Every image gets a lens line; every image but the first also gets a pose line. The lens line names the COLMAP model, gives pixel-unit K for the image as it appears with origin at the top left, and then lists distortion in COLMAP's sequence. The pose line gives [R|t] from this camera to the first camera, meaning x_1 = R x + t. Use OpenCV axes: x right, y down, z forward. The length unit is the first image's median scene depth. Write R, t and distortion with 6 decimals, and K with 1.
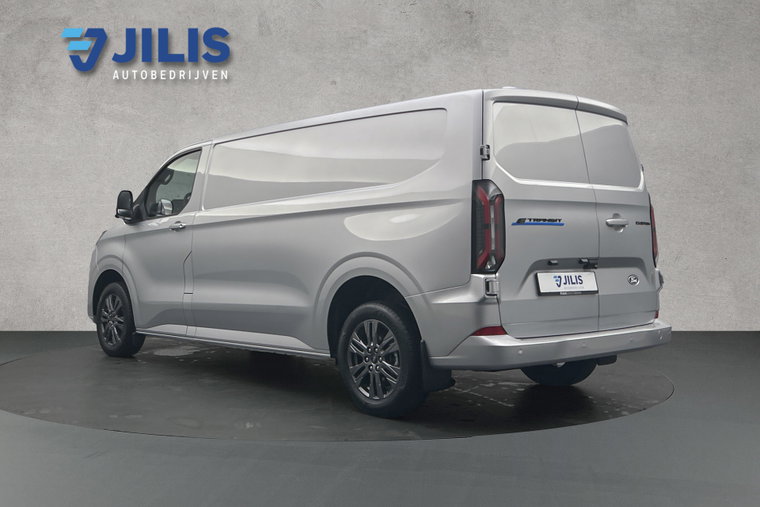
lens RADIAL K [[588.7, 0, 381.9], [0, 588.7, 254.4], [0, 0, 1]] dist [-0.009439, 0.003899]
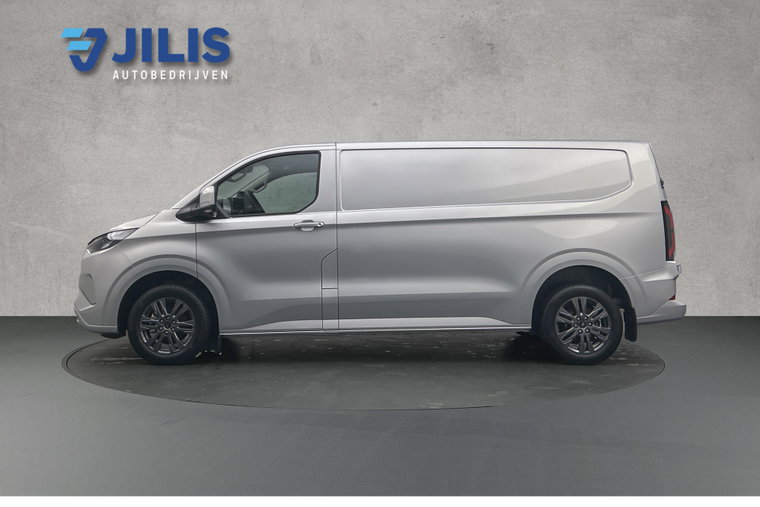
lens RADIAL K [[588.7, 0, 380.7], [0, 588.7, 253.4], [0, 0, 1]] dist [-0.009439, 0.003899]
pose [[0.999999, -0.000063, -0.001607, -0.068348], [0.000060, 0.999999, -0.001585, 0.006948], [0.001607, 0.001585, 0.999997, -0.172403]]
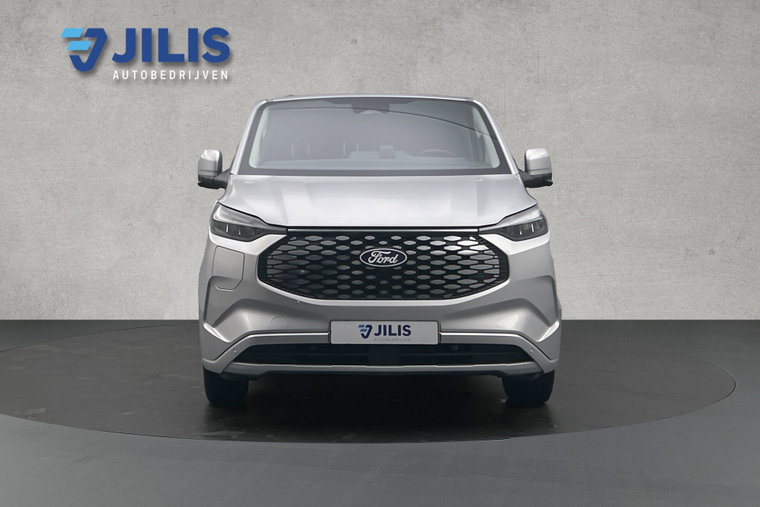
lens RADIAL K [[588.7, 0, 381.7], [0, 588.7, 254.5], [0, 0, 1]] dist [-0.009439, 0.003899]
pose [[1.000000, -0.000203, -0.000107, -0.040351], [0.000204, 1.000000, 0.000604, 0.030736], [0.000107, -0.000604, 1.000000, 0.107679]]
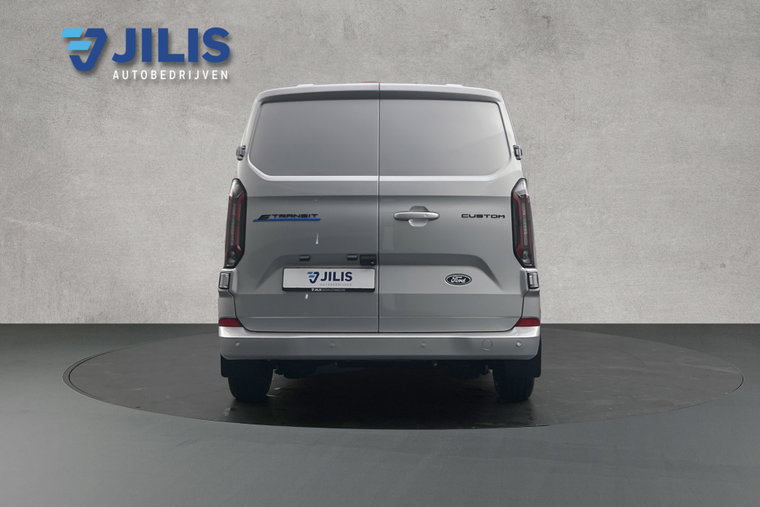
lens RADIAL K [[588.7, 0, 380.9], [0, 588.7, 254.1], [0, 0, 1]] dist [-0.009439, 0.003899]
pose [[0.999998, -0.000167, -0.001760, -0.142678], [0.000167, 1.000000, -0.000145, 0.007608], [0.001760, 0.000145, 0.999998, -0.040354]]
